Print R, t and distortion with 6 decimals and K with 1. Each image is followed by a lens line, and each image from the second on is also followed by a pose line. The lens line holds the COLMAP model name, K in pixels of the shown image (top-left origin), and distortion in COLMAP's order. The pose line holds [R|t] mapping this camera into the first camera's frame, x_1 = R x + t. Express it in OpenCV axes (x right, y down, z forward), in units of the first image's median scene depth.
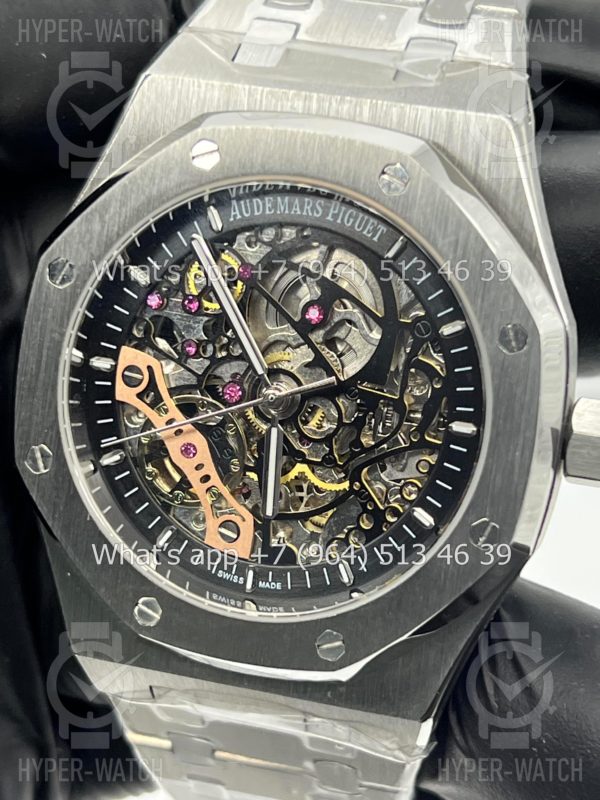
lens RADIAL K [[1891.7, 0, 306.4], [0, 1891.7, 402.6], [0, 0, 1]] dist [0.168961, 0.000000]
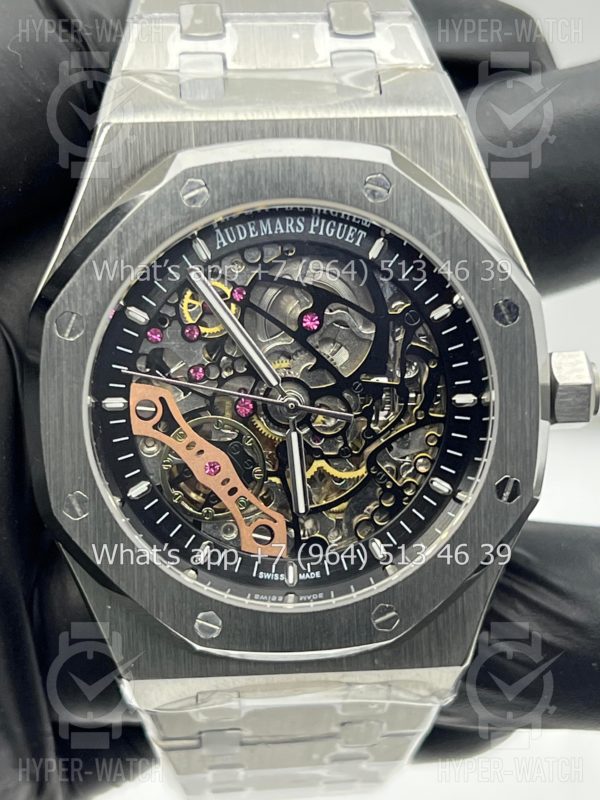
lens RADIAL K [[1891.7, 0, 291.4], [0, 1891.7, 398.6], [0, 0, 1]] dist [0.168961, 0.000000]
pose [[0.939425, -0.190939, 0.284644, -0.317362], [0.179265, 0.981532, 0.066773, -0.076685], [-0.292137, -0.011702, 0.956305, -0.027697]]
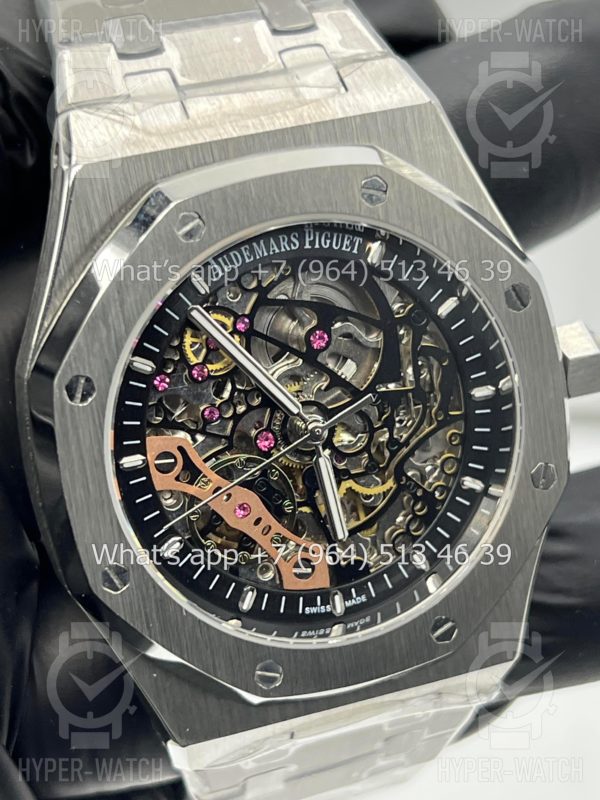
lens RADIAL K [[1891.7, 0, 277.8], [0, 1891.7, 389.1], [0, 0, 1]] dist [0.168961, 0.000000]
pose [[0.826166, -0.356227, 0.436522, -0.464139], [0.322962, 0.934261, 0.151169, -0.181270], [-0.461676, 0.016089, 0.886903, 0.102715]]
